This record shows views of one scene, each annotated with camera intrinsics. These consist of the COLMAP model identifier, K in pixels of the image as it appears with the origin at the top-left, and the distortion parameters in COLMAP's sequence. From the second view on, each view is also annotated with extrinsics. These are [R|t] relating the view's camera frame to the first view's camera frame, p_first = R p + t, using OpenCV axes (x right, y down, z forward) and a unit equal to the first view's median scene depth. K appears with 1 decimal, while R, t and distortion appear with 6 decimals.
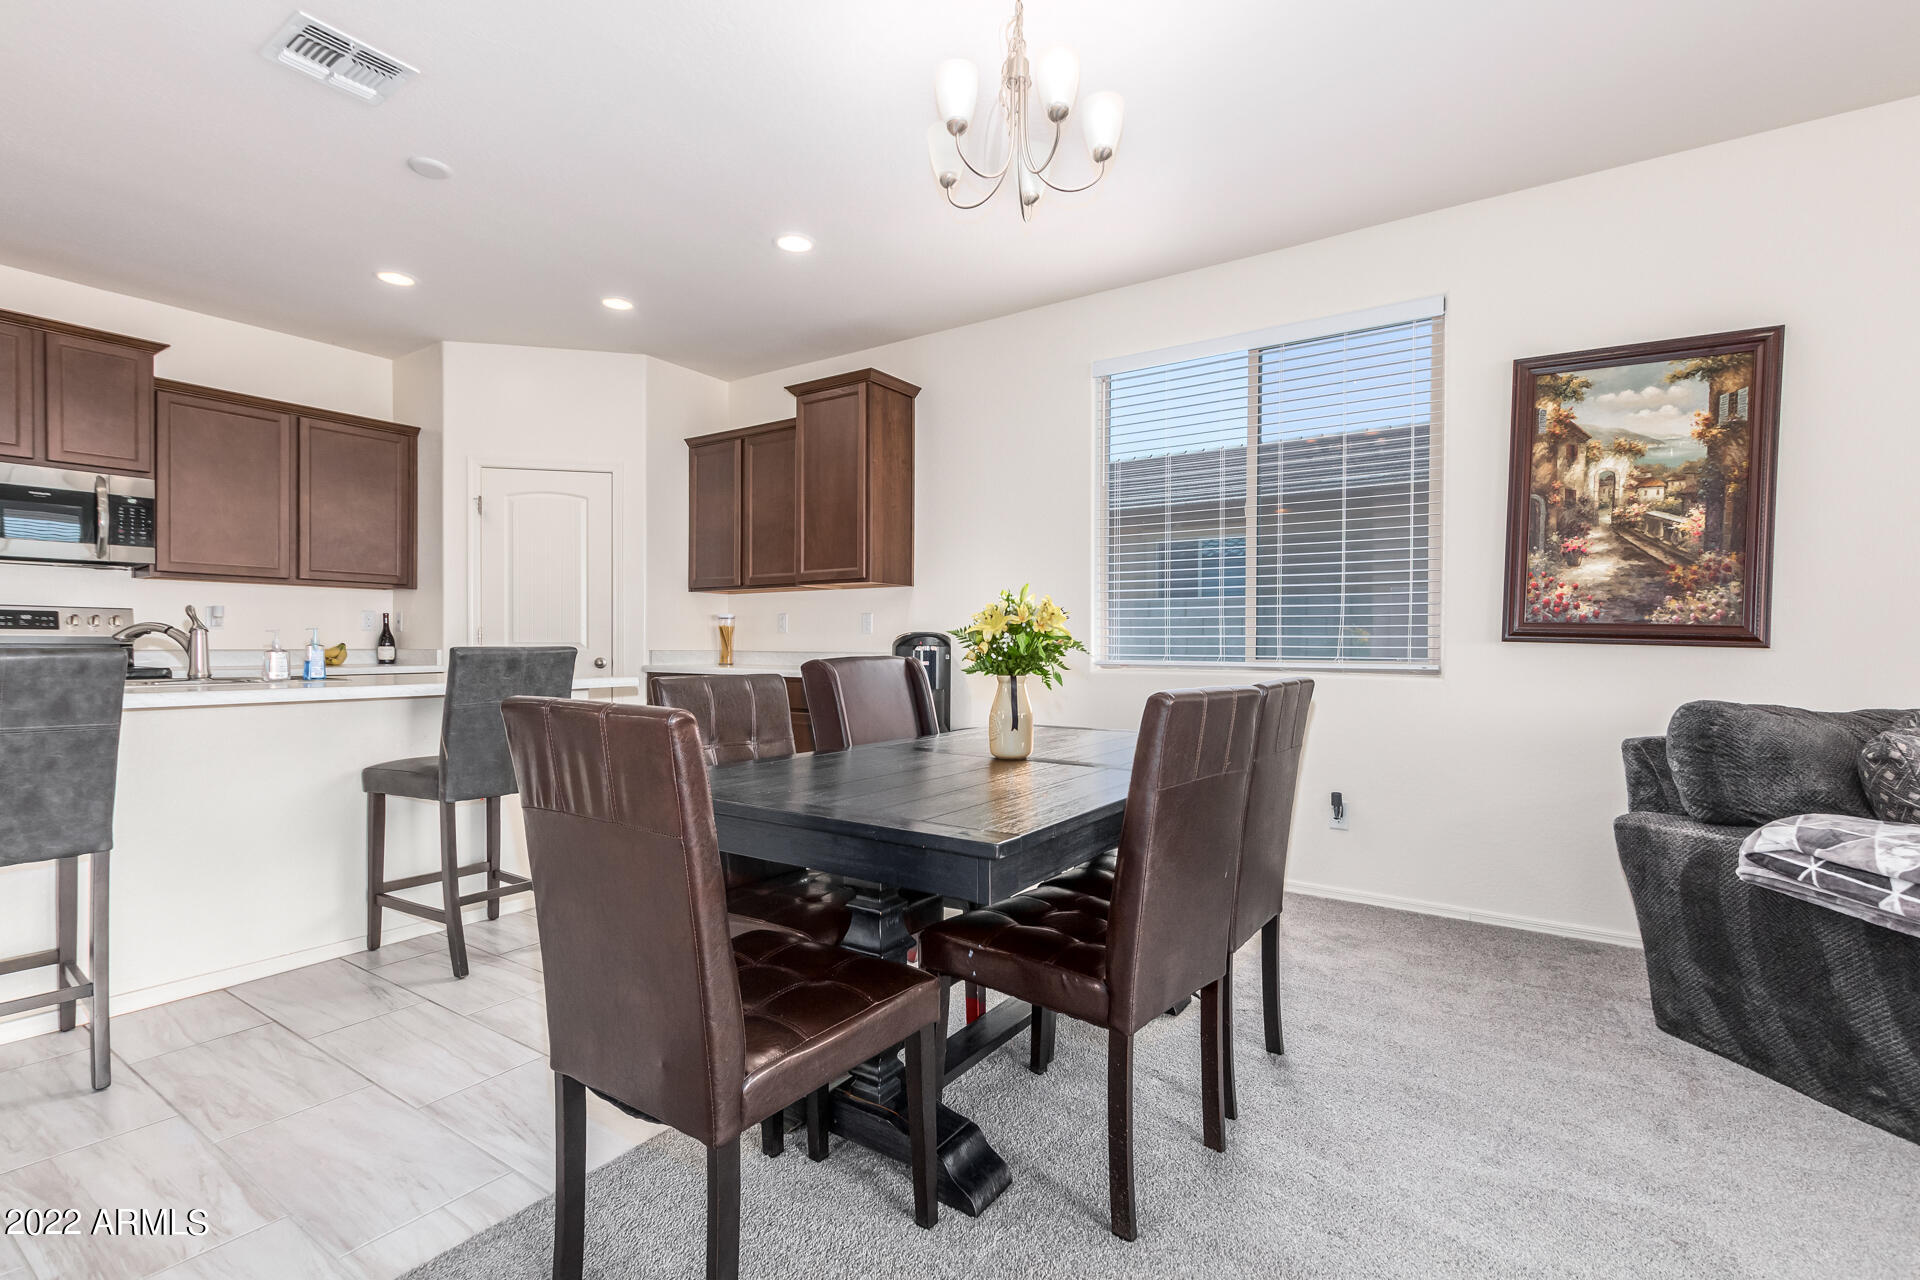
lens RADIAL K [[878.3, 0, 960.0], [0, 878.3, 640.0], [0, 0, 1]] dist [0.008797, -0.000063]
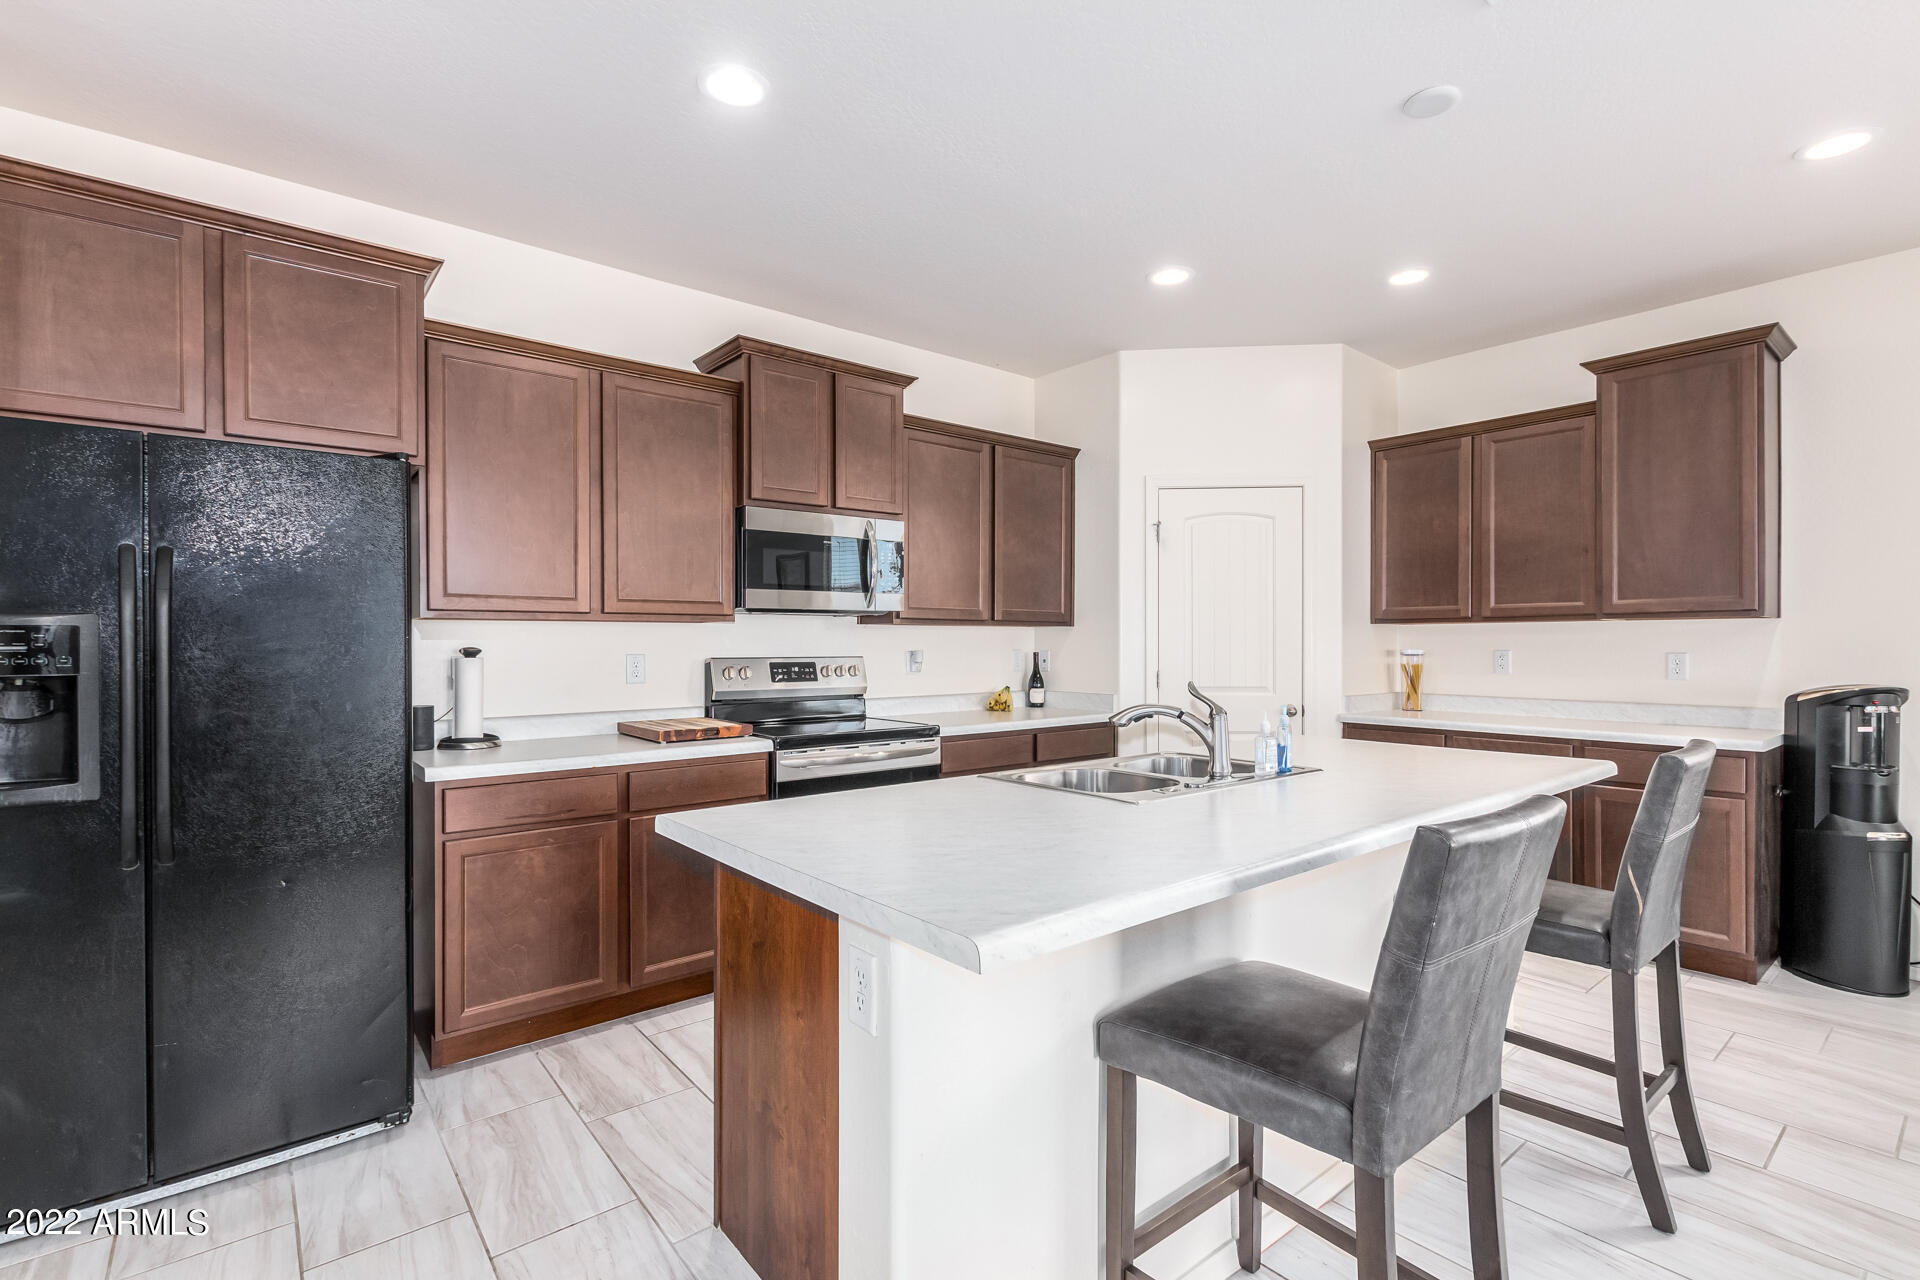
lens RADIAL K [[871.3, 0, 960.0], [0, 871.3, 640.0], [0, 0, 1]] dist [0.008987, 0.000097]
pose [[0.961550, -0.005962, -0.274564, -0.612851], [0.006317, 0.999980, 0.000408, -0.057104], [0.274556, -0.002126, 0.961569, 0.127246]]
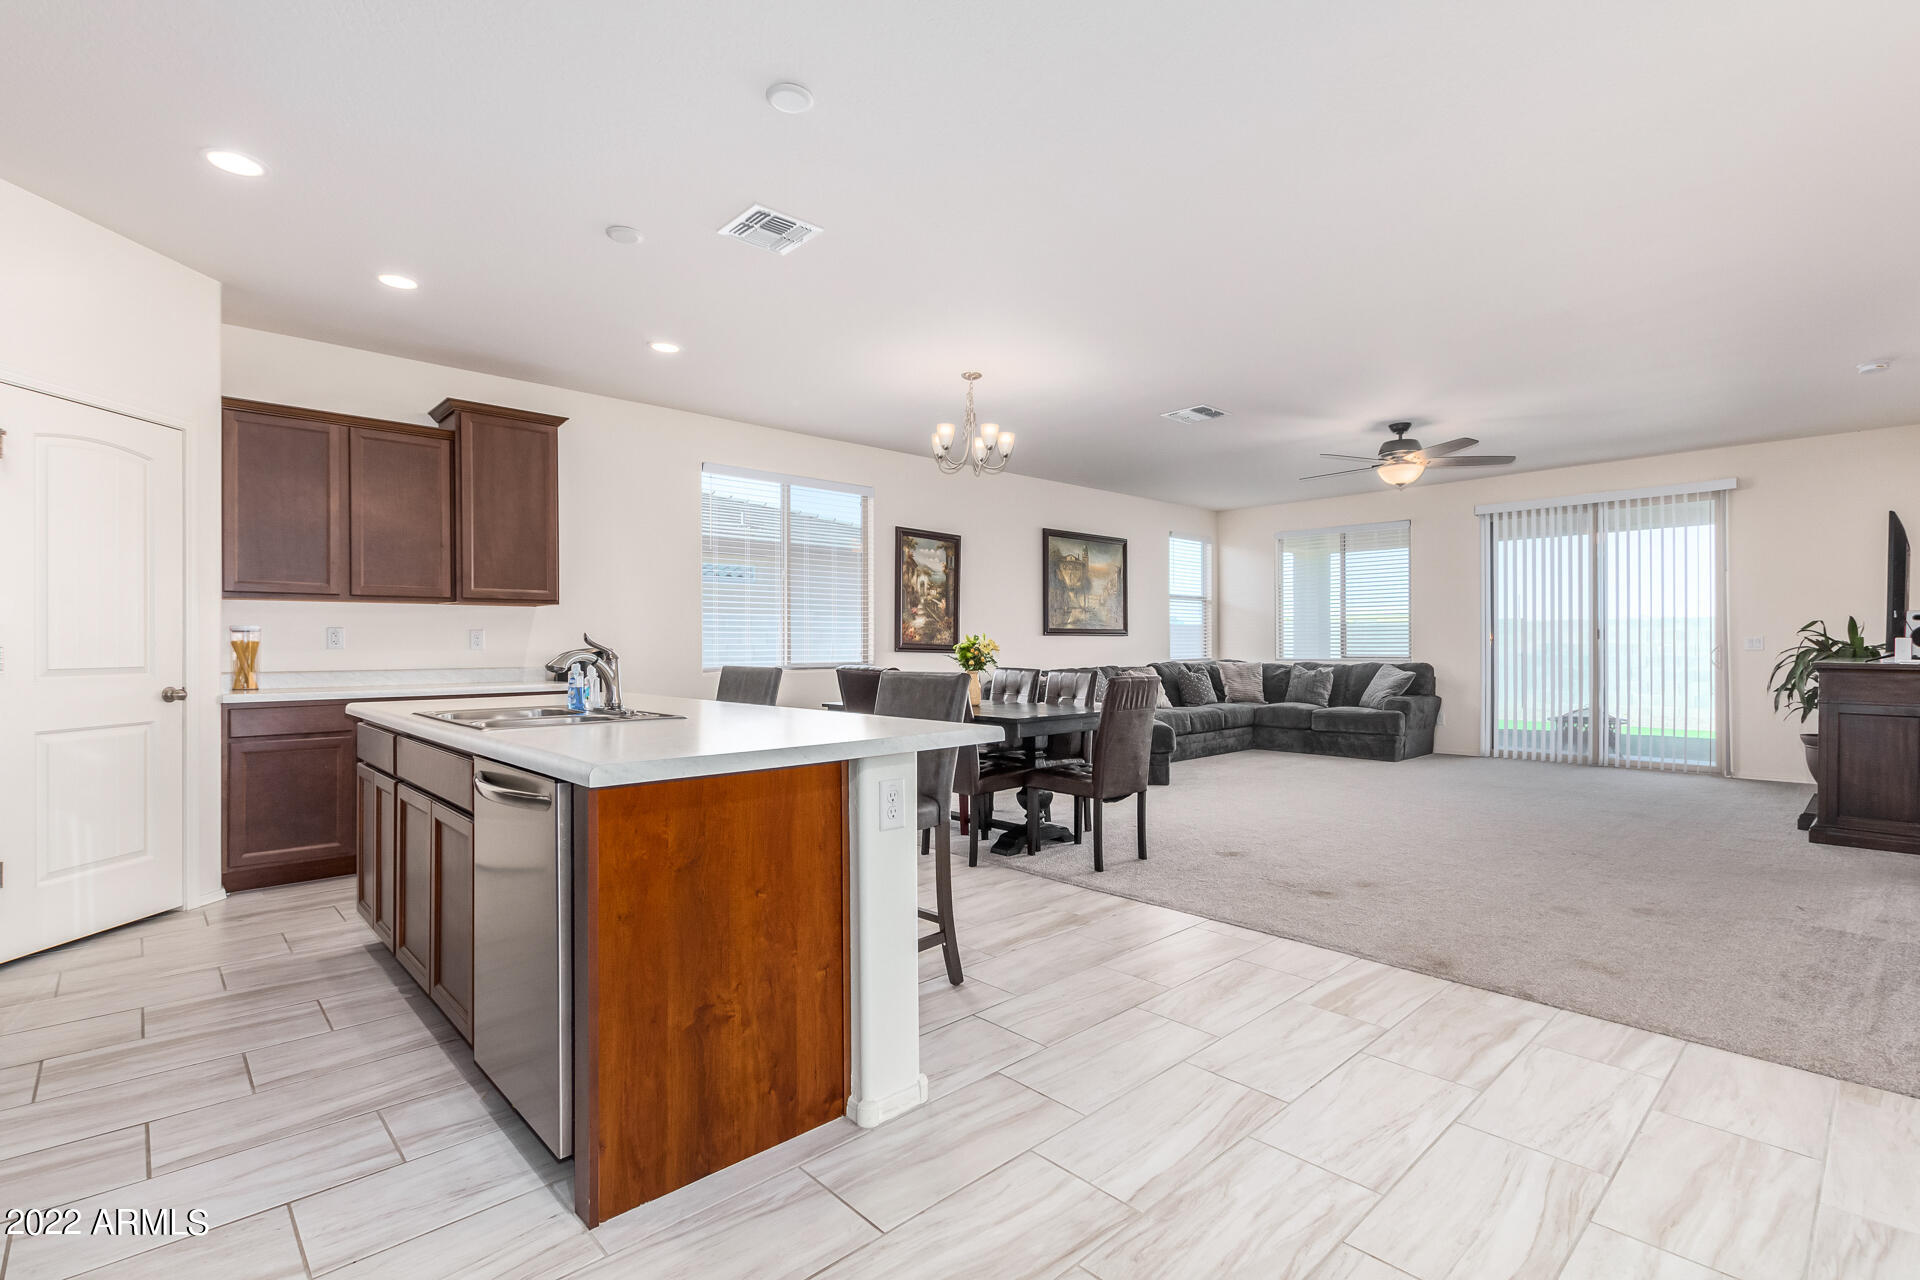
lens RADIAL K [[878.3, 0, 960.0], [0, 878.3, 640.0], [0, 0, 1]] dist [0.008797, -0.000063]
pose [[0.225489, -0.001633, 0.974244, -1.220167], [-0.001145, 0.999997, 0.001941, -0.025837], [-0.974245, -0.001554, 0.225486, 0.271656]]
